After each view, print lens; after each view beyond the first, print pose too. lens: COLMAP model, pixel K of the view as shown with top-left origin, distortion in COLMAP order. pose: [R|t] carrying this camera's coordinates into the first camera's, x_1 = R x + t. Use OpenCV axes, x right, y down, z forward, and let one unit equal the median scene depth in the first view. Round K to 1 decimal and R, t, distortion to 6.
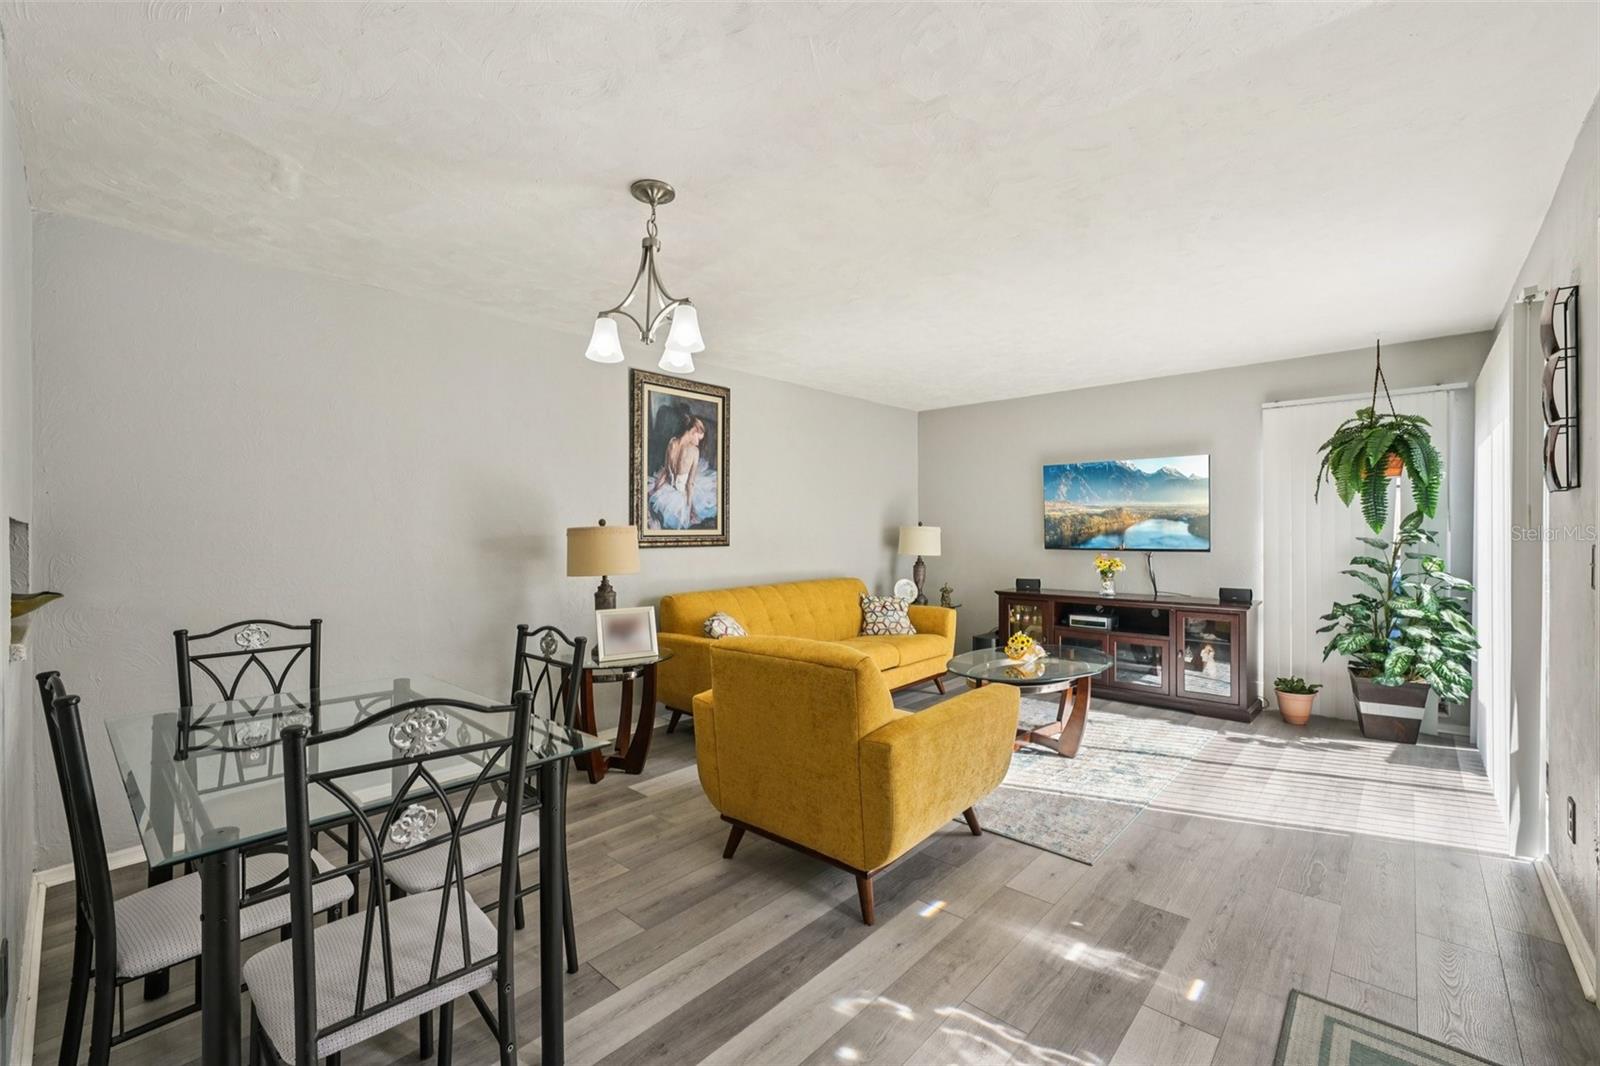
lens RADIAL K [[647.5, 0, 792.2], [0, 647.5, 543.0], [0, 0, 1]] dist [-0.017669, 0.006277]
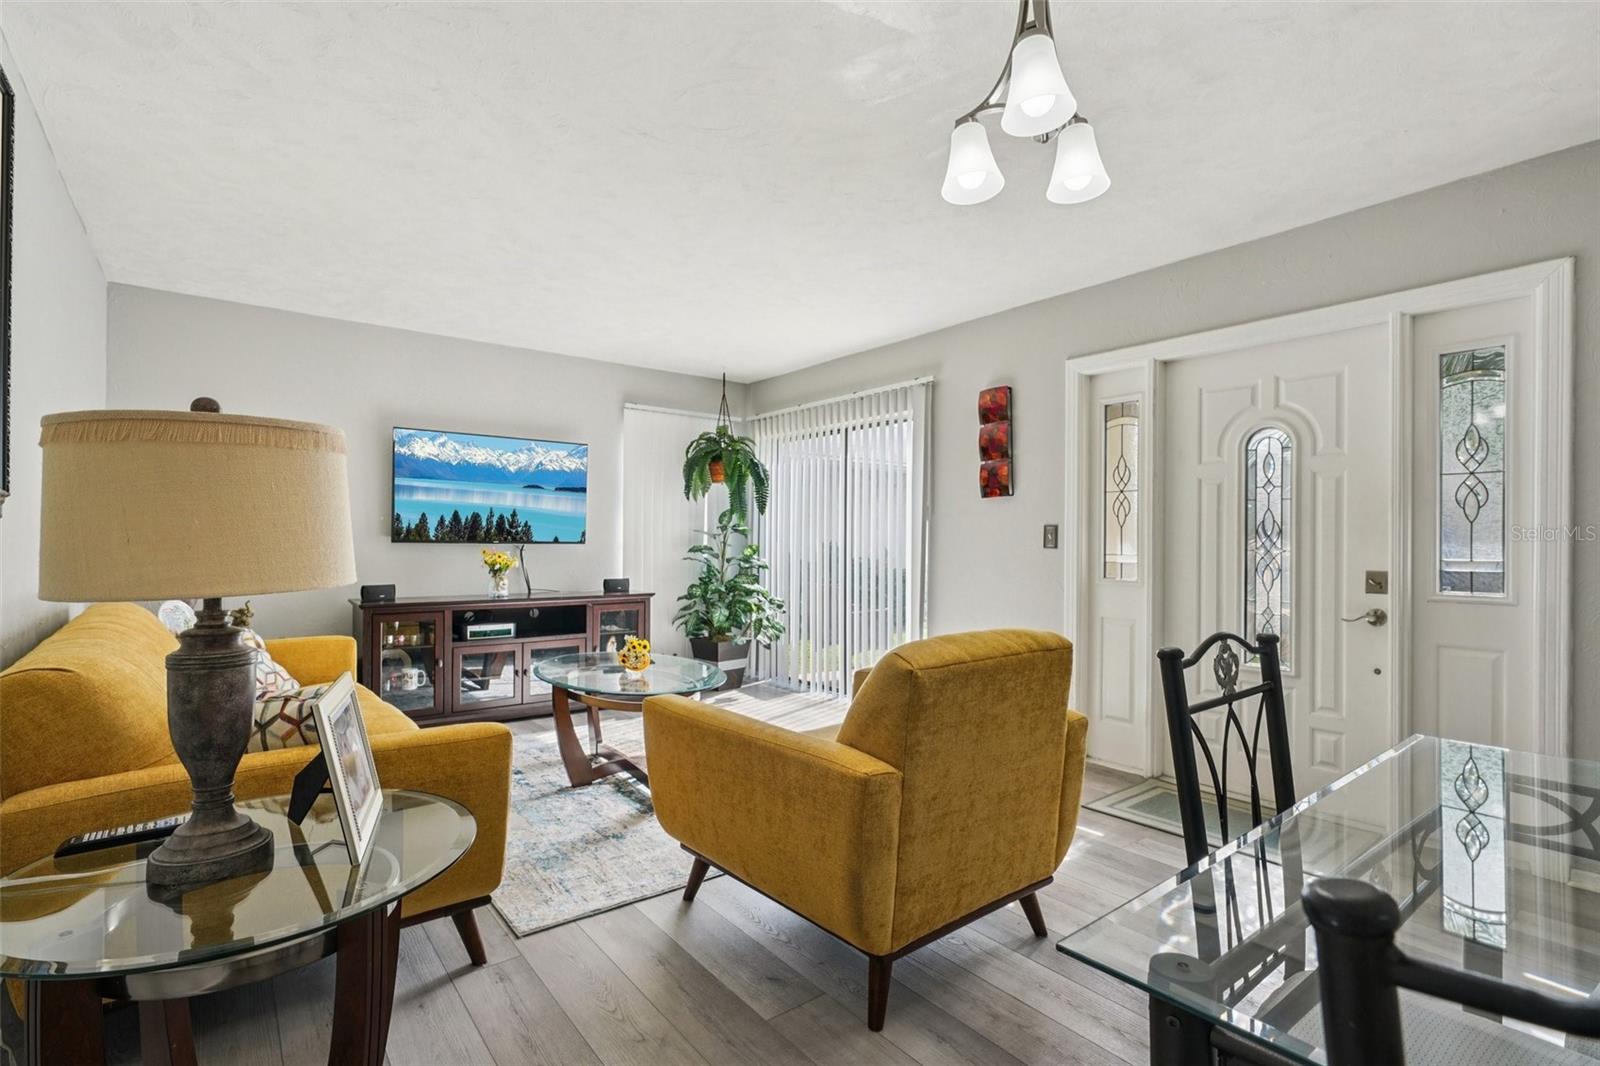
lens RADIAL K [[765.9, 0, 799.5], [0, 765.9, 542.9], [0, 0, 1]] dist [-0.000600, -0.000013]
pose [[0.157631, 0.004567, 0.987488, -0.486558], [0.009102, 0.999940, -0.006077, 0.024800], [-0.987456, 0.009946, 0.157580, 0.541561]]
